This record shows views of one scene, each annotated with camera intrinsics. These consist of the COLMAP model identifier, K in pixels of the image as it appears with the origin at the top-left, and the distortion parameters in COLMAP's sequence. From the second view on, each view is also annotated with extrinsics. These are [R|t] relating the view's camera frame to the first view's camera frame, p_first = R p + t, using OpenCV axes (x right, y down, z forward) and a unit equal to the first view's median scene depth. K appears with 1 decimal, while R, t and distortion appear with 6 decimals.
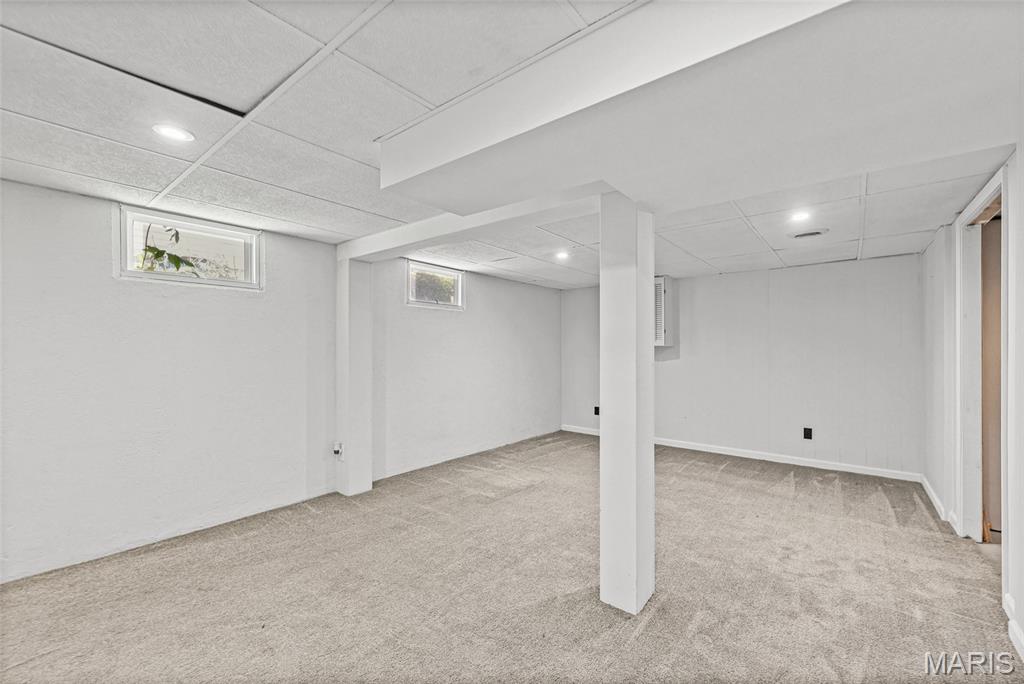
lens RADIAL K [[427.6, 0, 514.3], [0, 427.6, 345.5], [0, 0, 1]] dist [-0.000342, -0.000170]
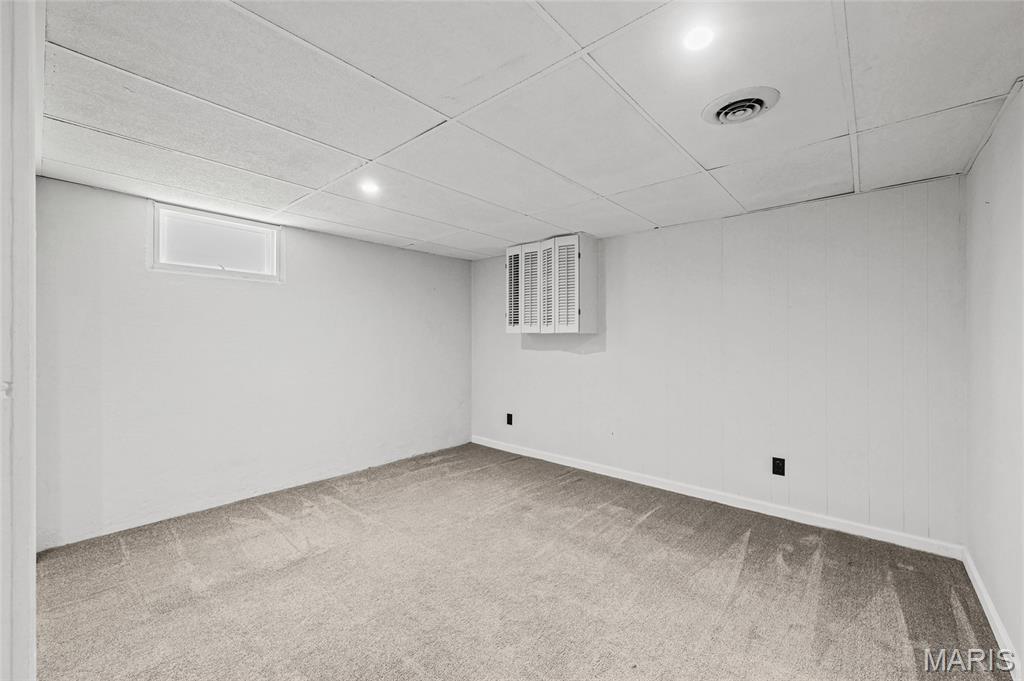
lens RADIAL K [[427.6, 0, 507.7], [0, 427.6, 336.1], [0, 0, 1]] dist [-0.000342, -0.000170]
pose [[0.999340, -0.000055, -0.036318, 0.326190], [0.000154, 0.999996, 0.002706, 0.005579], [0.036318, -0.002710, 0.999337, 0.366471]]
